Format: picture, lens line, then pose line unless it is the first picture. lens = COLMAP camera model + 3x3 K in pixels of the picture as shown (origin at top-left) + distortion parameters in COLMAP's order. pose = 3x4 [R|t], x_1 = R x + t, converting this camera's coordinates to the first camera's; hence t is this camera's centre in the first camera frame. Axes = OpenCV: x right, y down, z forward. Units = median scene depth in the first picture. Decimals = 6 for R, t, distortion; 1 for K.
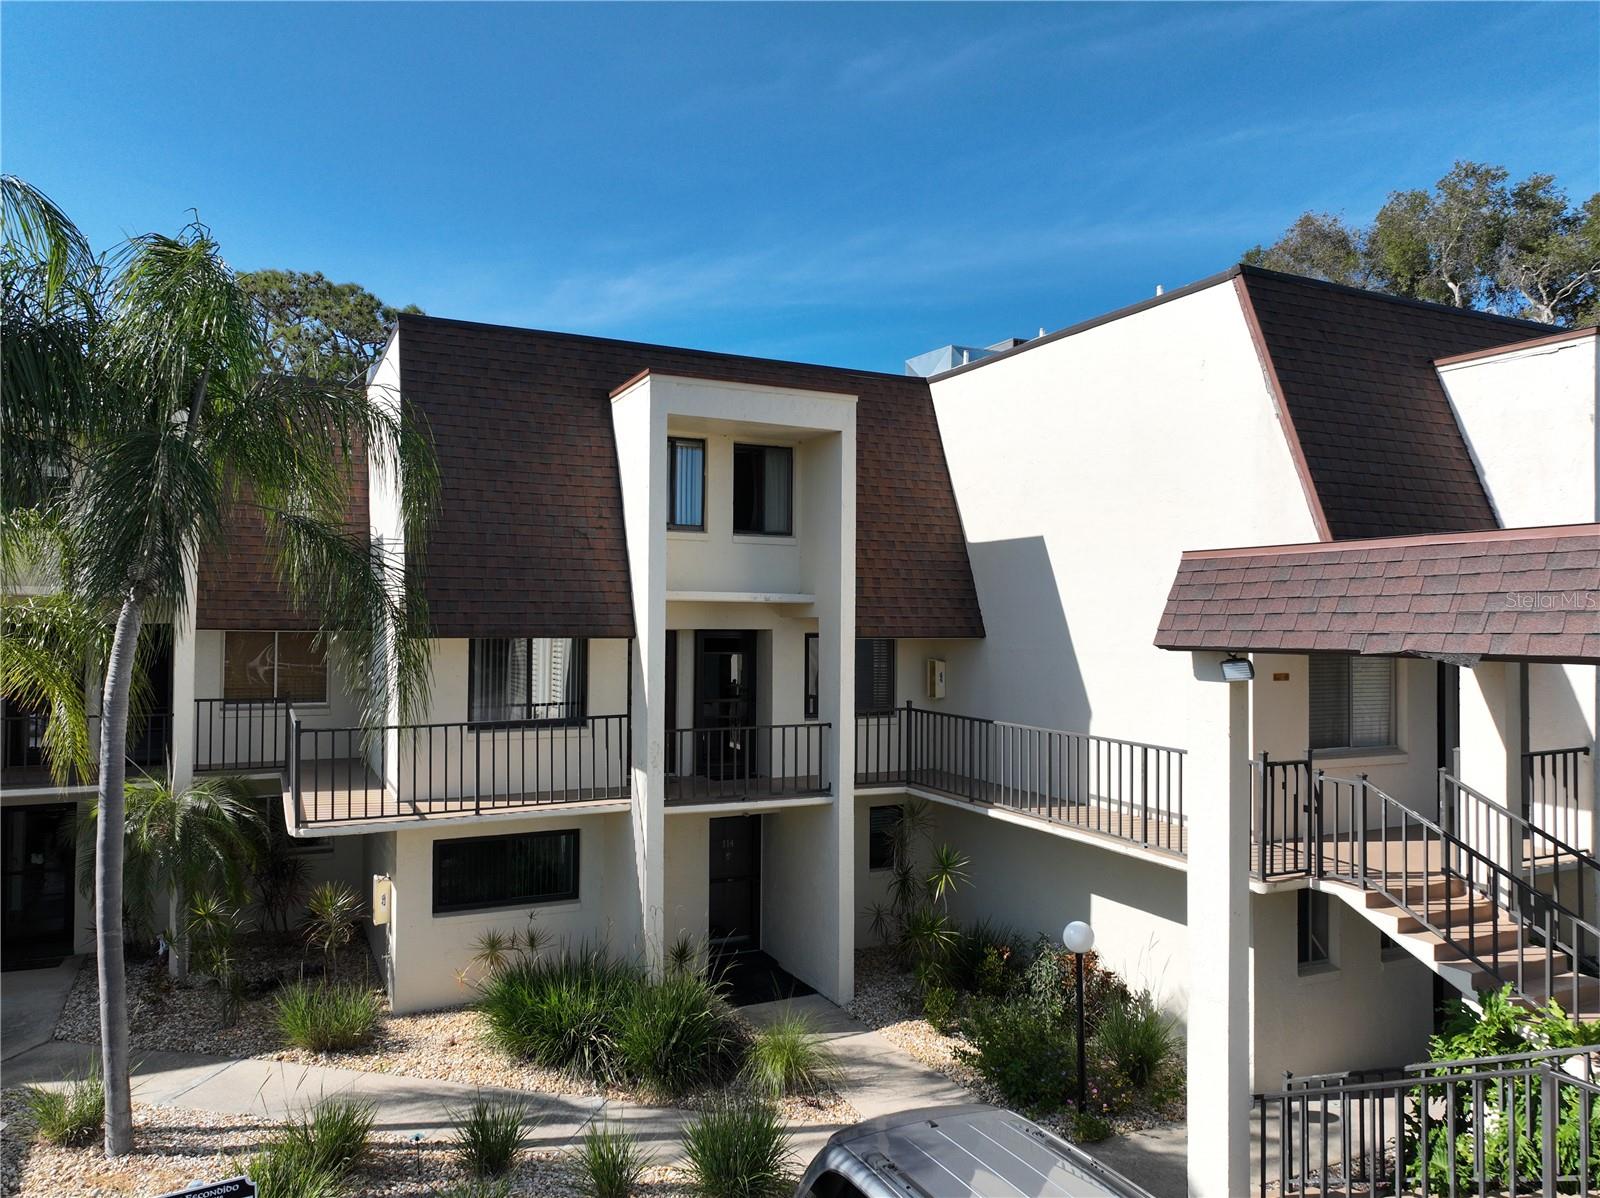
lens RADIAL K [[1115.5, 0, 774.5], [0, 1115.5, 603.3], [0, 0, 1]] dist [0.003083, 0.011759]
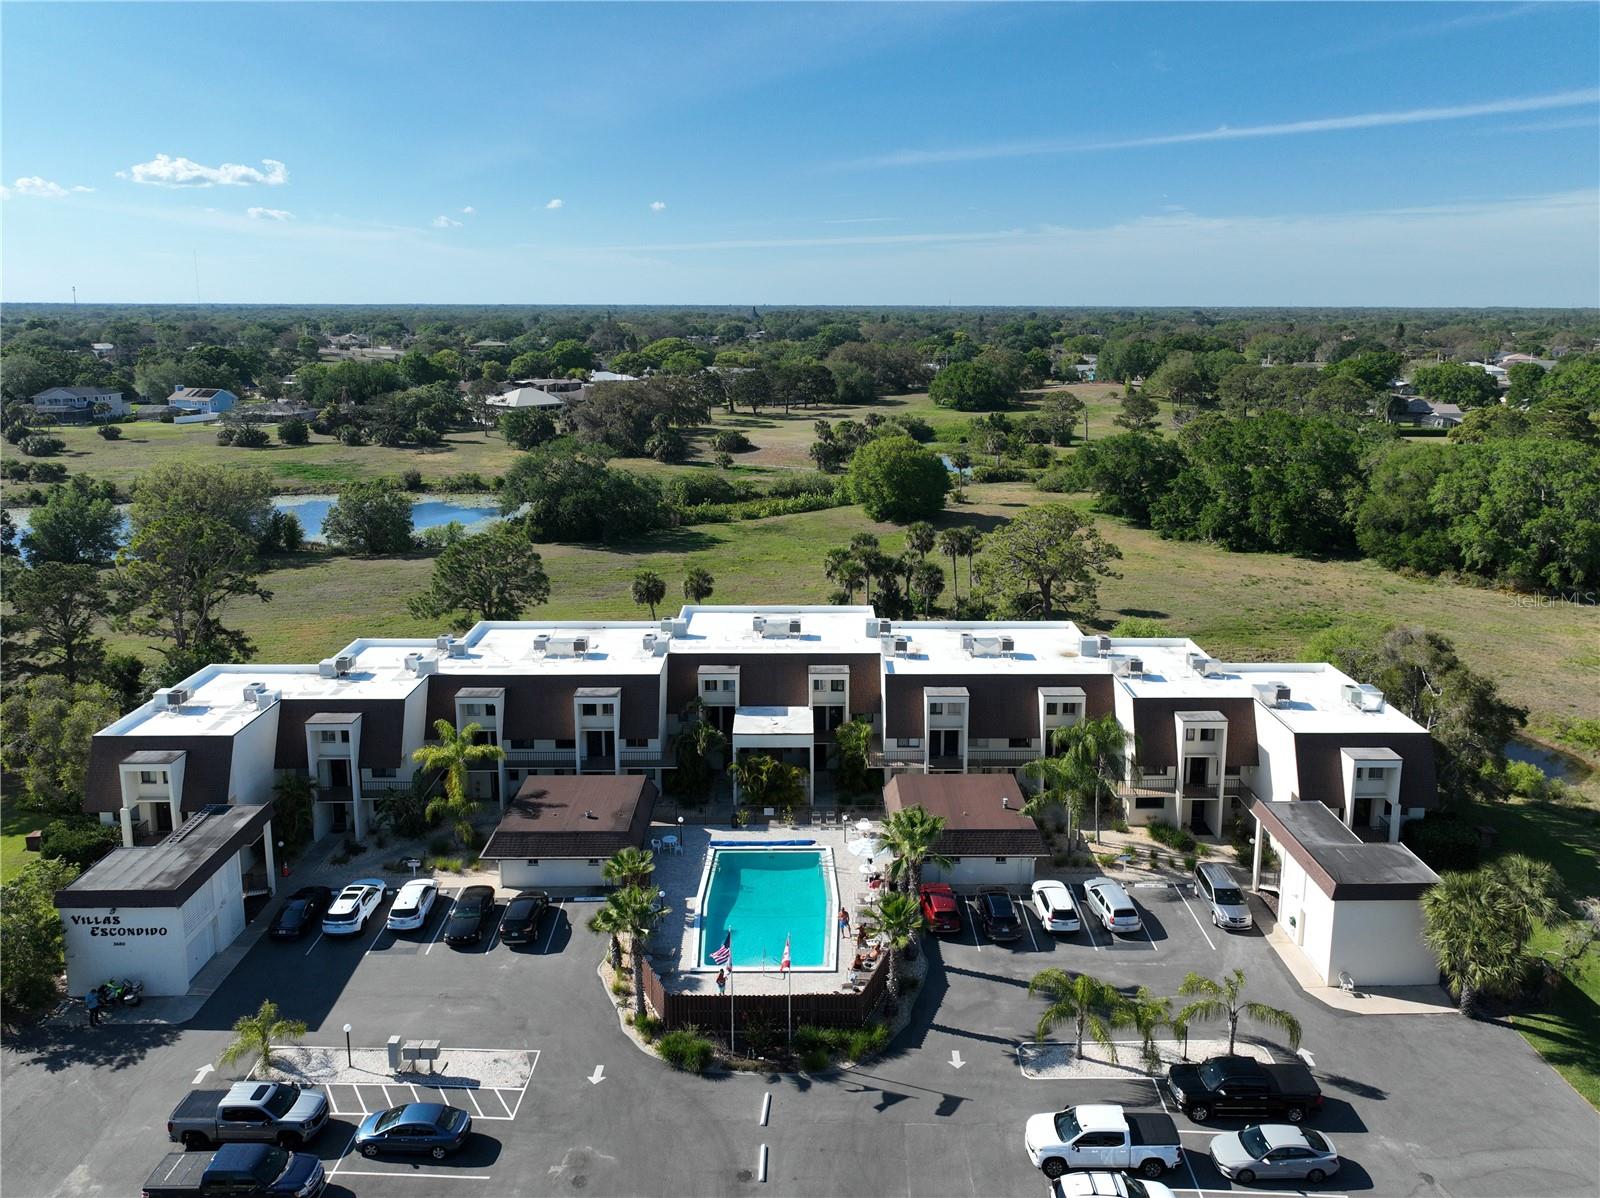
lens RADIAL K [[1124.5, 0, 802.8], [0, 1124.5, 465.6], [0, 0, 1]] dist [-0.000808, 0.000806]
pose [[0.906307, 0.055871, -0.418911, 0.384873], [0.011924, 0.987448, 0.157495, -2.078785], [0.422452, -0.147733, 0.894265, -3.993528]]
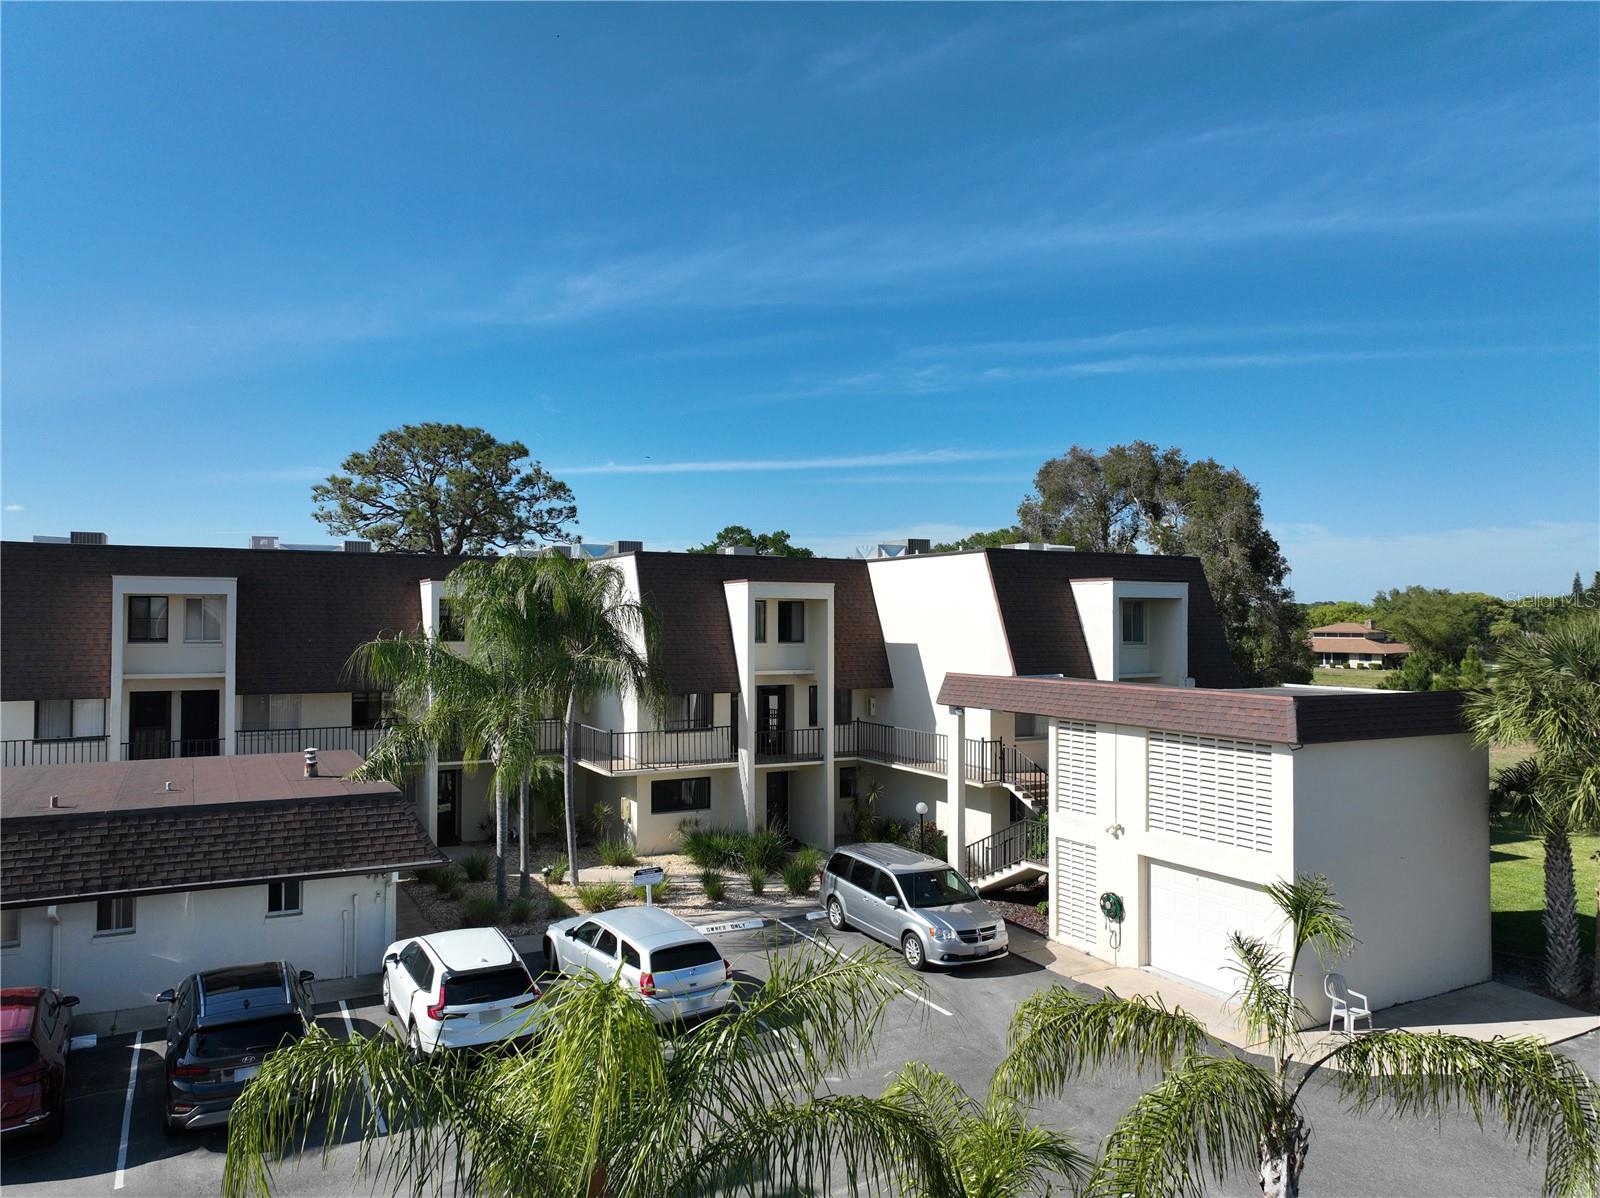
lens RADIAL K [[1115.5, 0, 774.5], [0, 1115.5, 603.3], [0, 0, 1]] dist [0.003083, 0.011759]
pose [[0.999125, -0.003680, 0.041661, -0.142018], [0.003764, 0.999991, -0.001947, -0.141943], [-0.041653, 0.002102, 0.999130, -1.253651]]
